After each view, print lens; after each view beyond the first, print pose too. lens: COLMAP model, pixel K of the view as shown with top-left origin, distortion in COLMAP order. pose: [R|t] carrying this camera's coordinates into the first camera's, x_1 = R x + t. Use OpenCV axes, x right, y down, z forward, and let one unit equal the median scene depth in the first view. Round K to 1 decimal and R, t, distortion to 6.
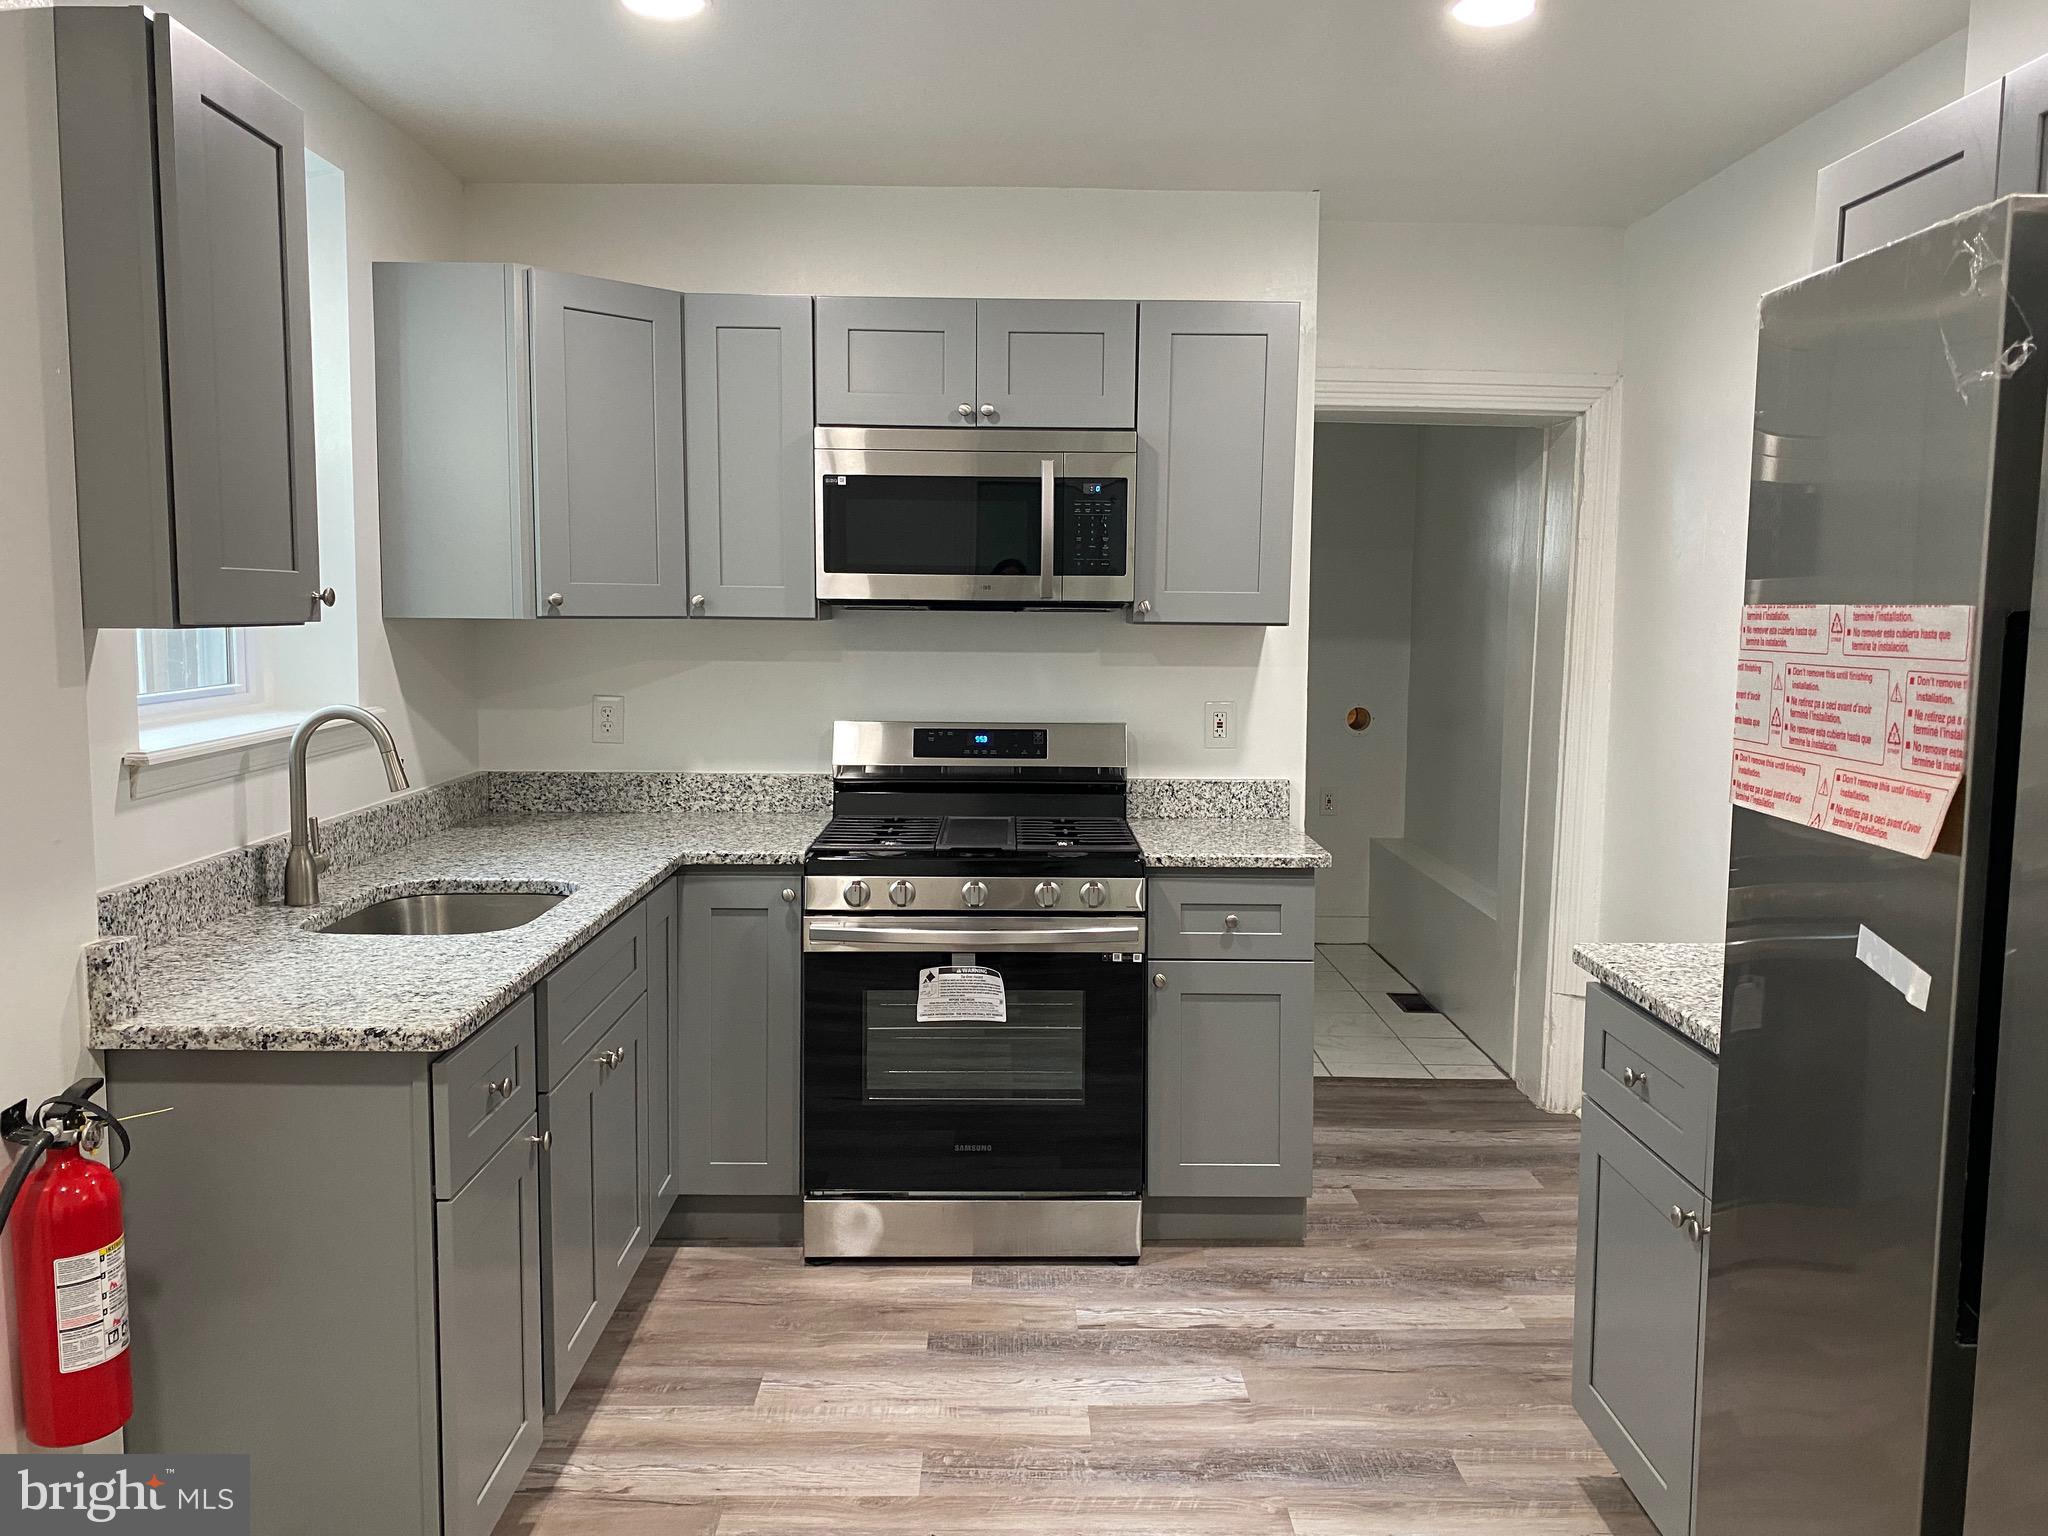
lens RADIAL K [[1592.0, 0, 1026.3], [0, 1592.0, 762.5], [0, 0, 1]] dist [-0.003482, -0.000519]
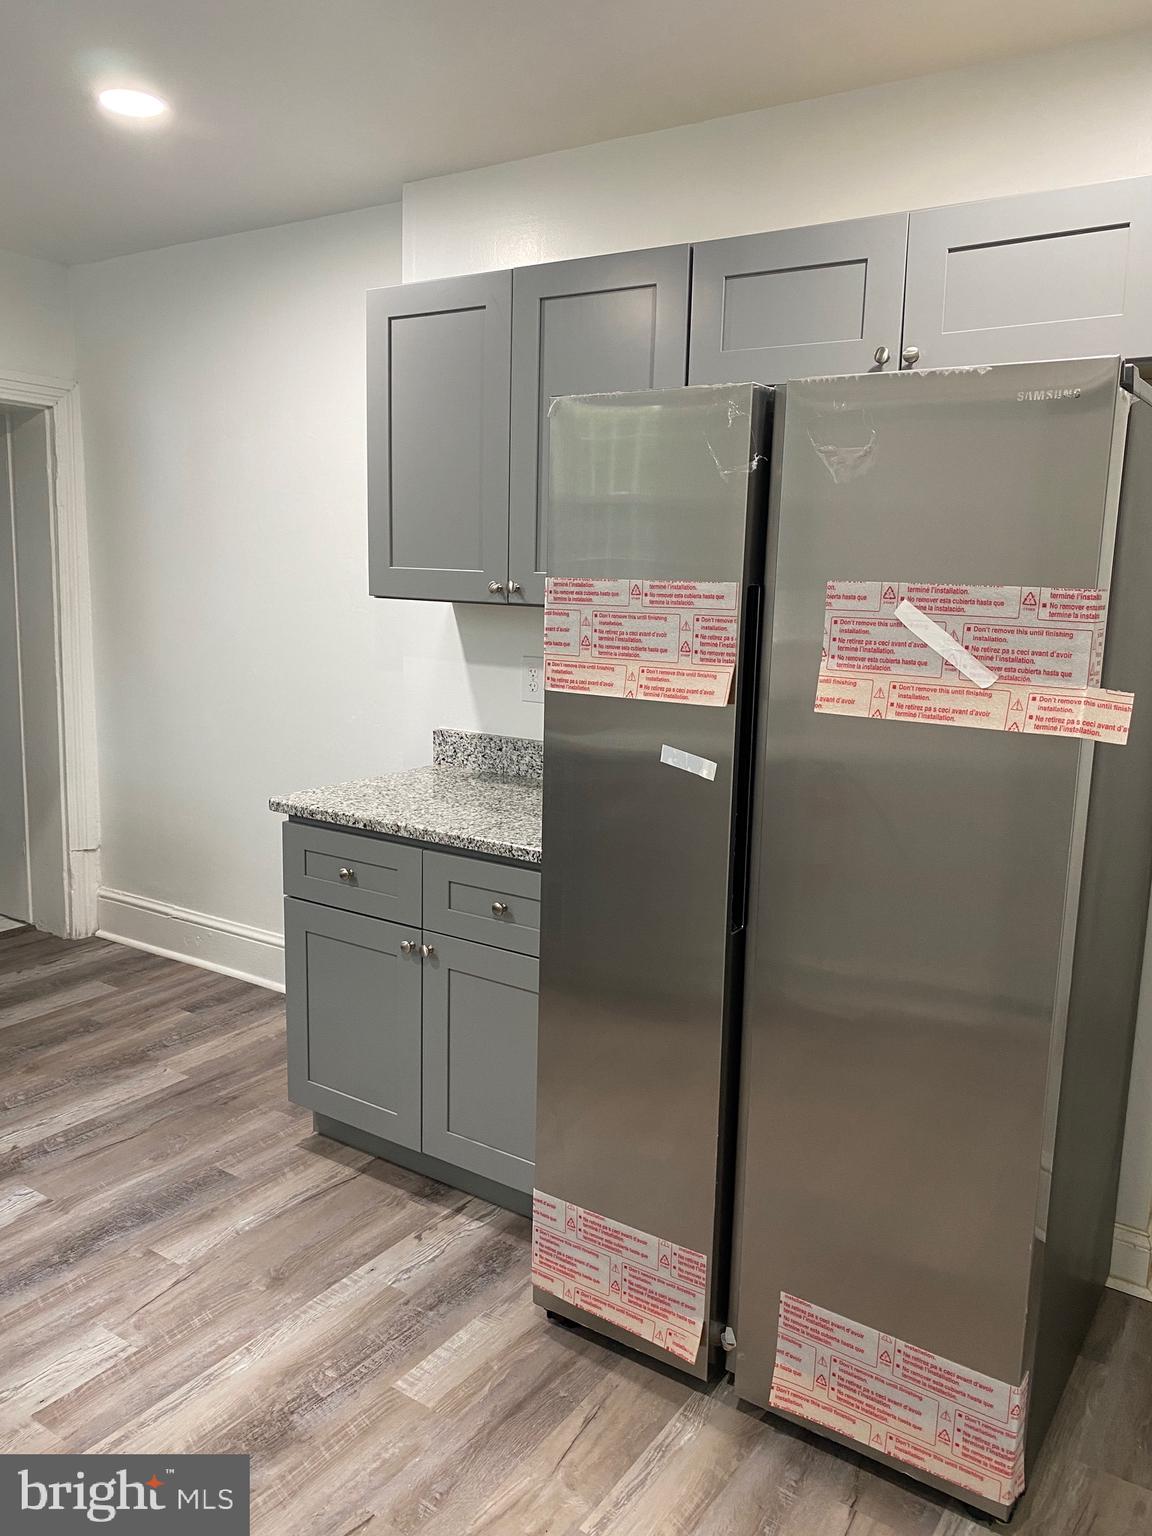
lens RADIAL K [[1192.1, 0, 576.0], [0, 1192.1, 768.0], [0, 0, 1]] dist [0.040555, -0.003134]
pose [[0.579331, -0.137775, 0.803364, -0.371490], [0.068268, 0.990349, 0.120613, -0.028156], [-0.812229, -0.015030, 0.583146, 0.117665]]
